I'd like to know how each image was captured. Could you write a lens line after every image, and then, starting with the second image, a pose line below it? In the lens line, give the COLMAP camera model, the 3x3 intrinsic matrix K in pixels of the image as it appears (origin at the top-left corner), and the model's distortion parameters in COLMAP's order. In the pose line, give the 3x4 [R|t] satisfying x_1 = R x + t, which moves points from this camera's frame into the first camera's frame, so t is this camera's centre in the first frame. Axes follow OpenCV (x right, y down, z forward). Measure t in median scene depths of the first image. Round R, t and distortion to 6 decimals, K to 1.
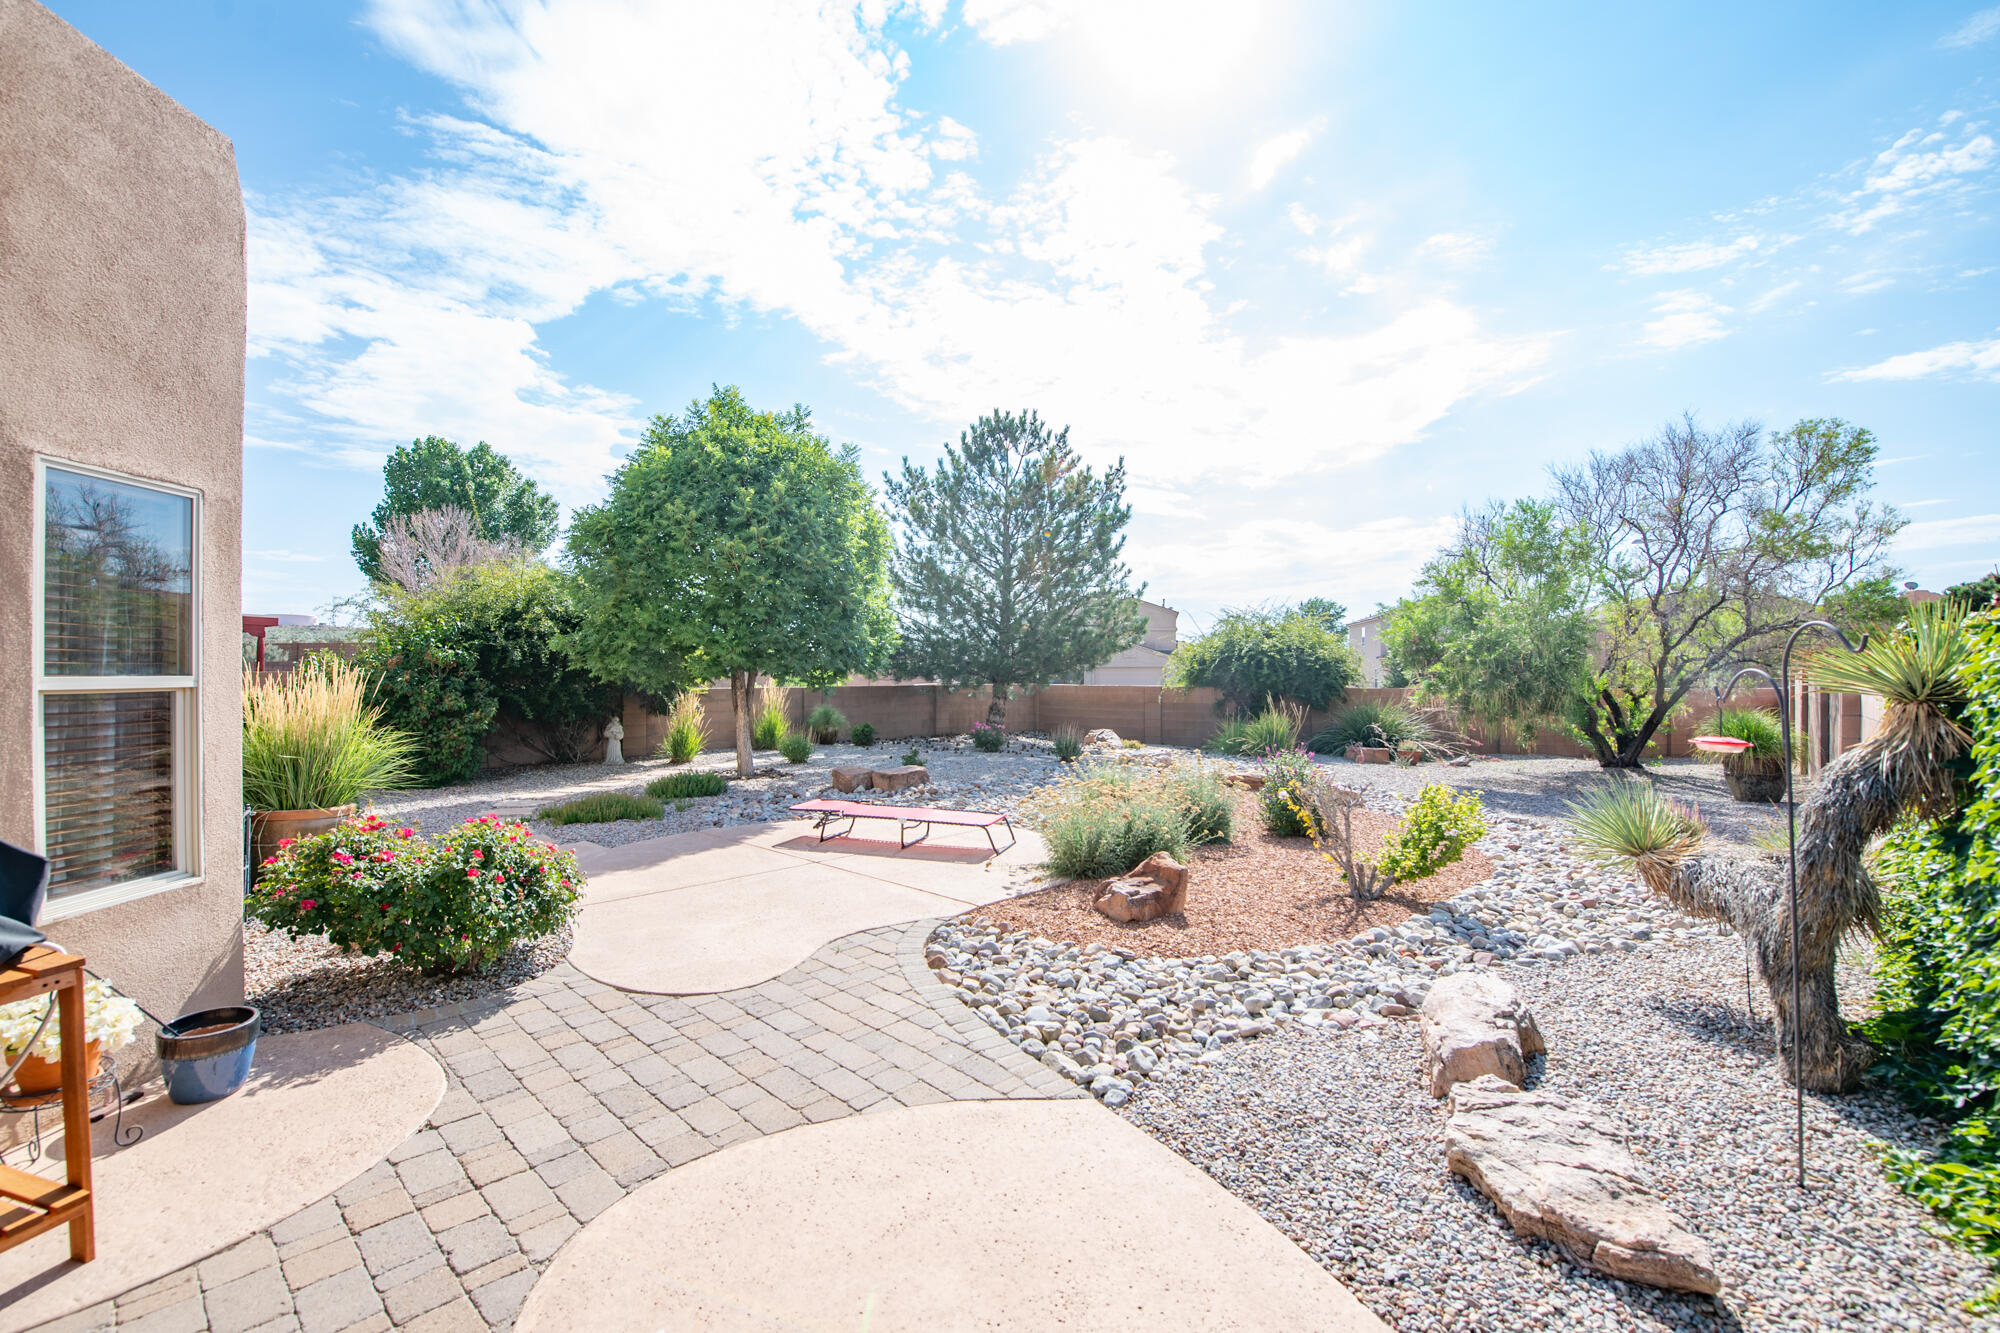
lens RADIAL K [[826.6, 0, 1007.0], [0, 826.6, 664.5], [0, 0, 1]] dist [-0.018680, -0.001016]
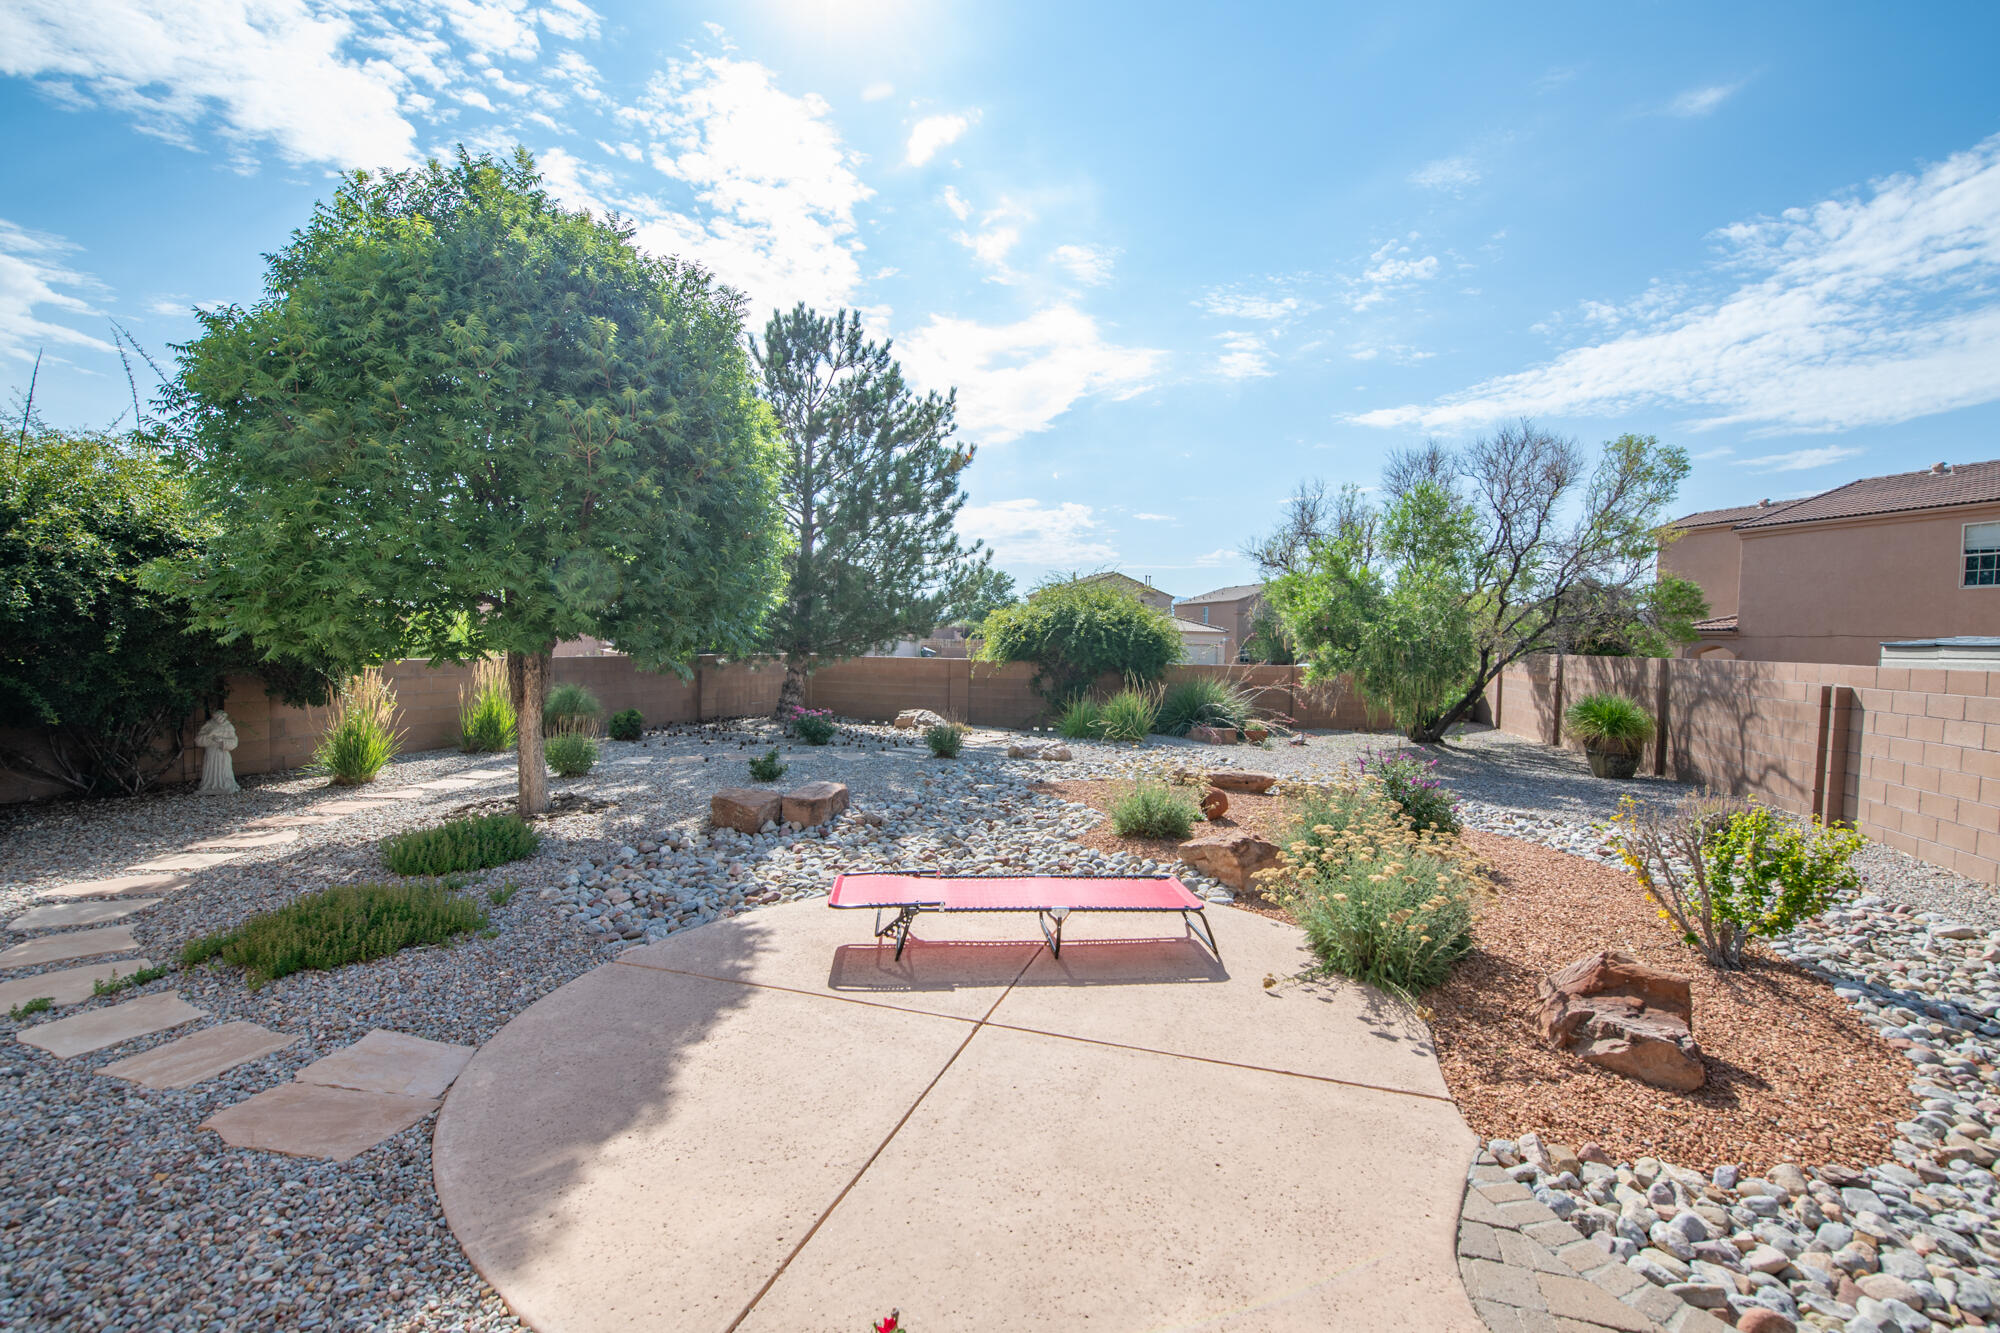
lens RADIAL K [[826.6, 0, 1013.0], [0, 826.6, 664.4], [0, 0, 1]] dist [-0.018680, -0.001016]
pose [[0.906229, 0.008777, 0.422696, -0.231761], [-0.027116, 0.998933, 0.037394, -0.004622], [-0.421917, -0.045349, 0.905500, 0.279311]]
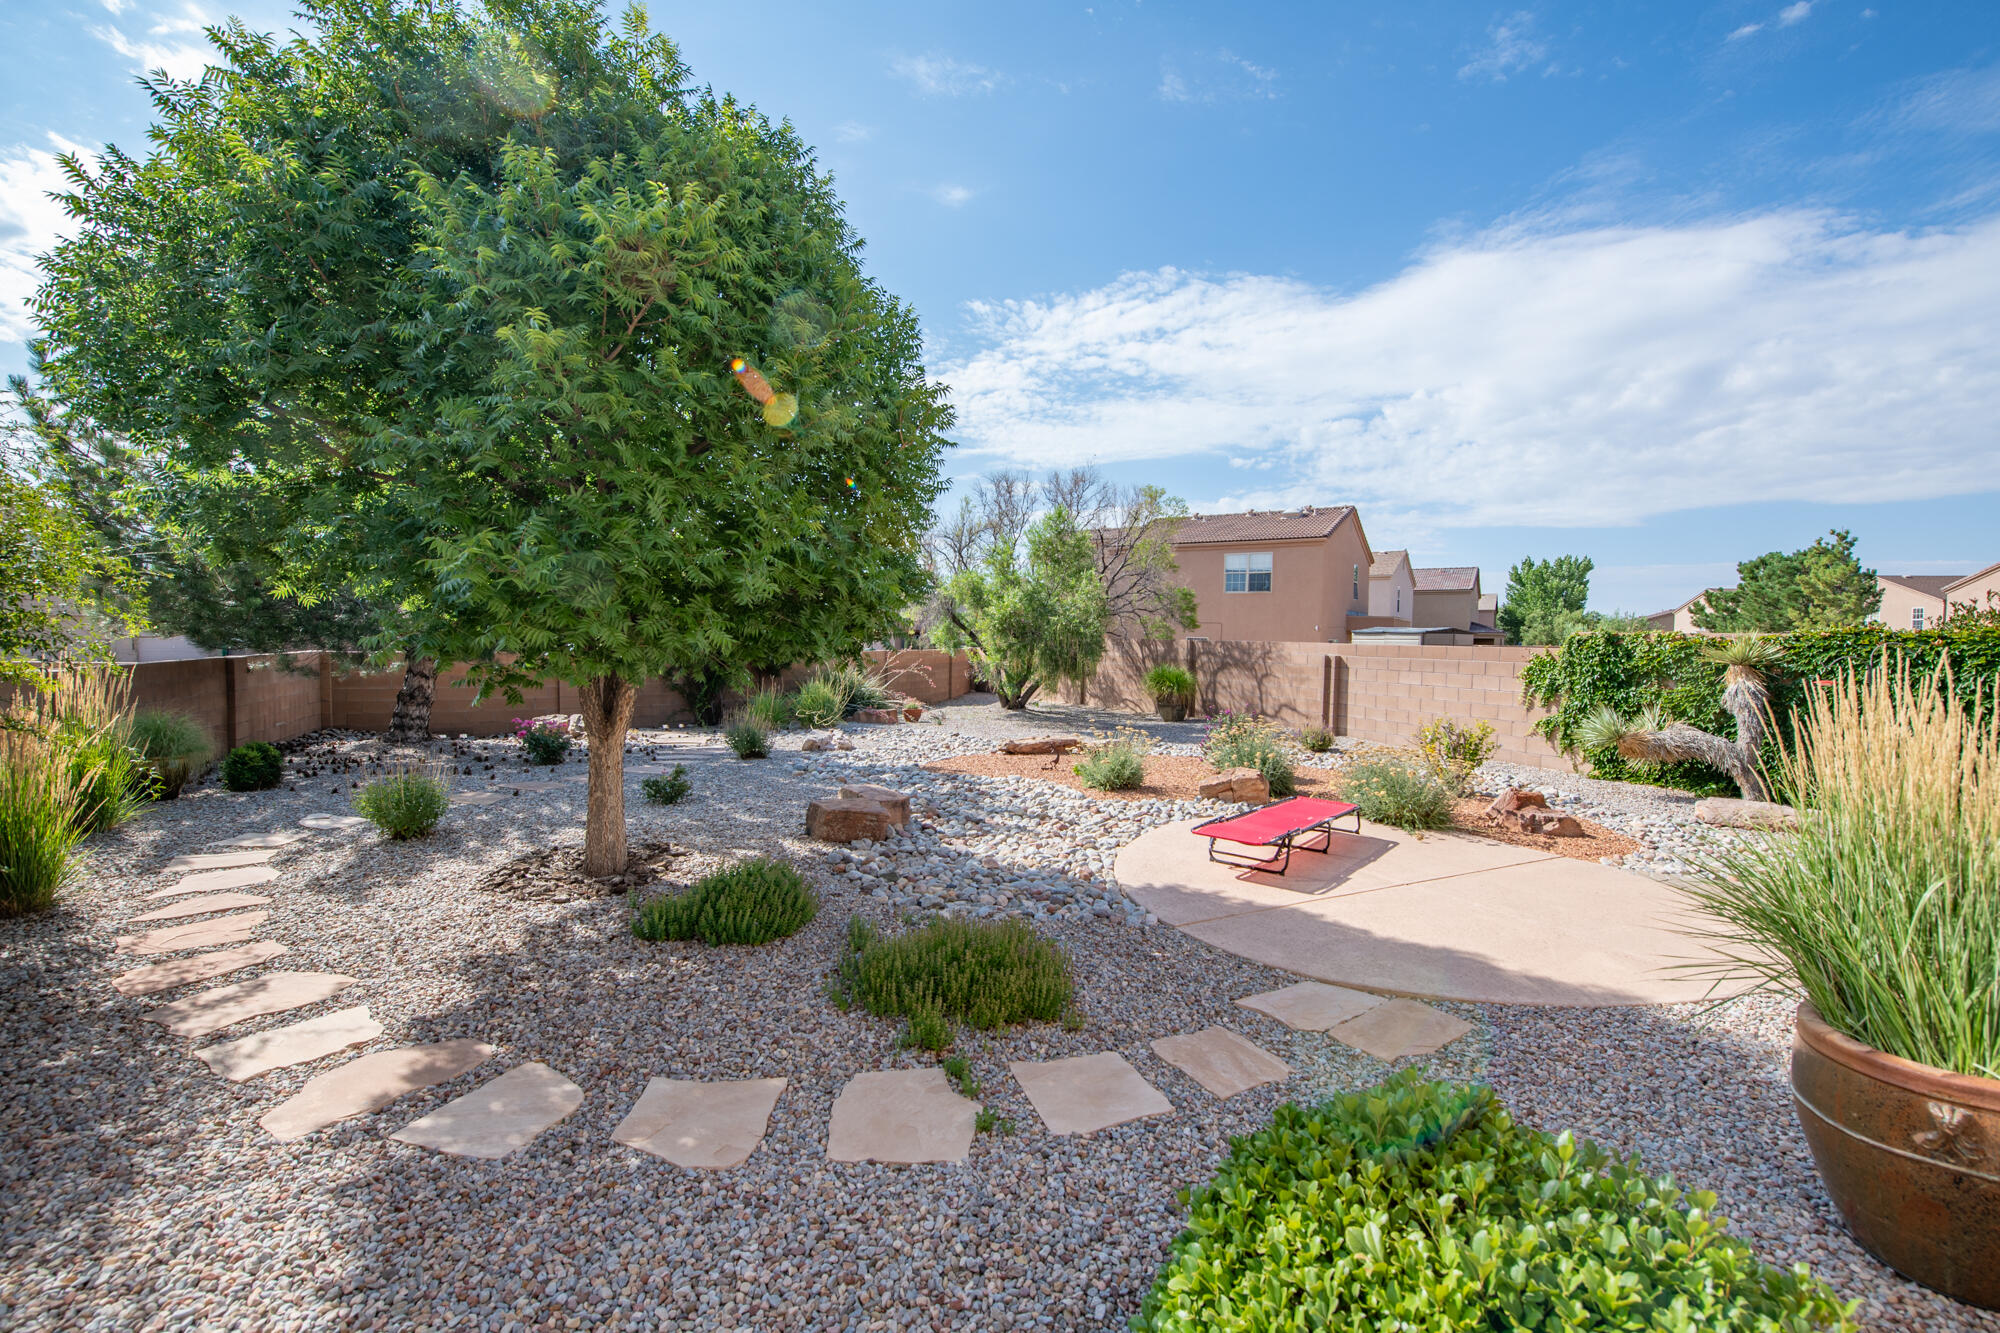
lens RADIAL K [[826.6, 0, 983.9], [0, 826.6, 674.9], [0, 0, 1]] dist [-0.018680, -0.001016]
pose [[0.384897, -0.038787, 0.922144, -0.607752], [-0.024772, 0.998322, 0.052331, -0.003415], [-0.922627, -0.042985, 0.383291, 0.569051]]
